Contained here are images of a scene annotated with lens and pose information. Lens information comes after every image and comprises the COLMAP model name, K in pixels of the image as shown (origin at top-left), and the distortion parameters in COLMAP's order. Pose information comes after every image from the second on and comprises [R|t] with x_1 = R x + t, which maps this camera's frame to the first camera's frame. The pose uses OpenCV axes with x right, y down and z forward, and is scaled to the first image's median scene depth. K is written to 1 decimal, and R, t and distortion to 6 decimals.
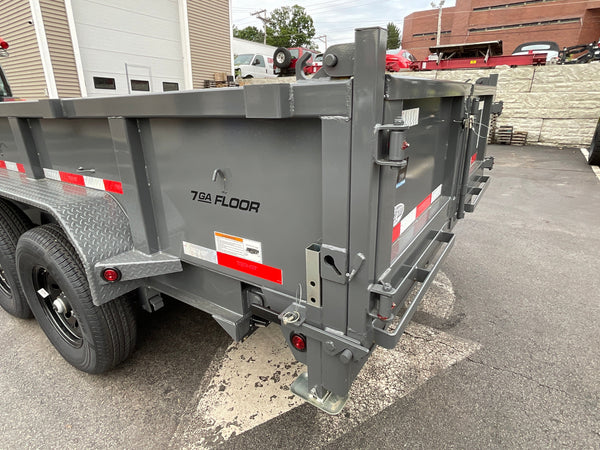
lens RADIAL K [[335.7, 0, 304.1], [0, 335.7, 218.5], [0, 0, 1]] dist [-0.020227, 0.017184]
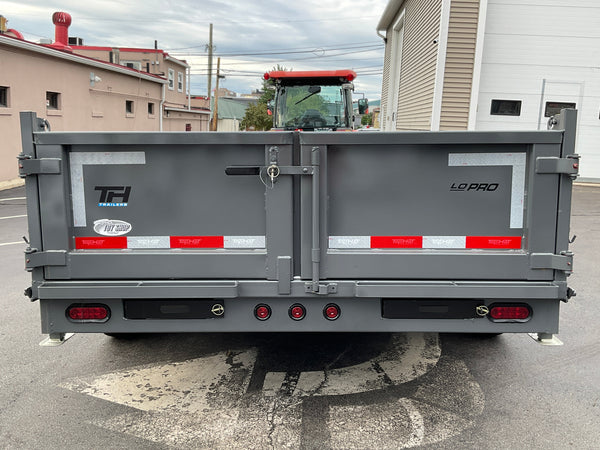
lens RADIAL K [[571.0, 0, 300.0], [0, 571.0, 225.0], [0, 0, 1]] dist [0.038228, -0.009272]
pose [[0.552241, 0.153620, -0.819409, 1.579052], [-0.294439, 0.955475, -0.019309, -0.127508], [0.779958, 0.251929, 0.572885, 0.183486]]
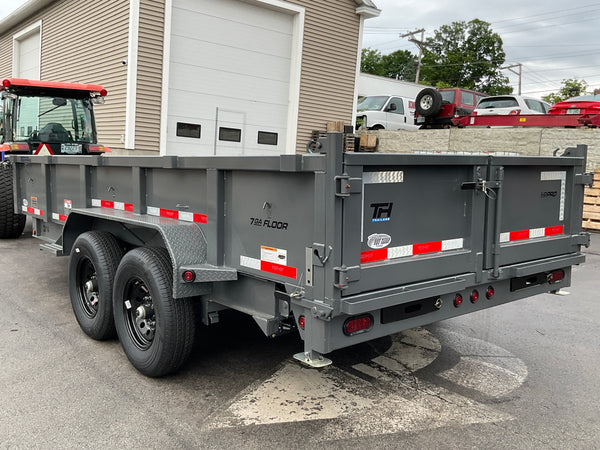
lens RADIAL K [[553.4, 0, 300.0], [0, 553.4, 225.0], [0, 0, 1]] dist [0.099233, -0.215307]
pose [[0.953795, 0.078308, -0.290075, 0.392177], [-0.140346, 0.969759, -0.199676, 0.273132], [0.265666, 0.231161, 0.935941, -0.826518]]
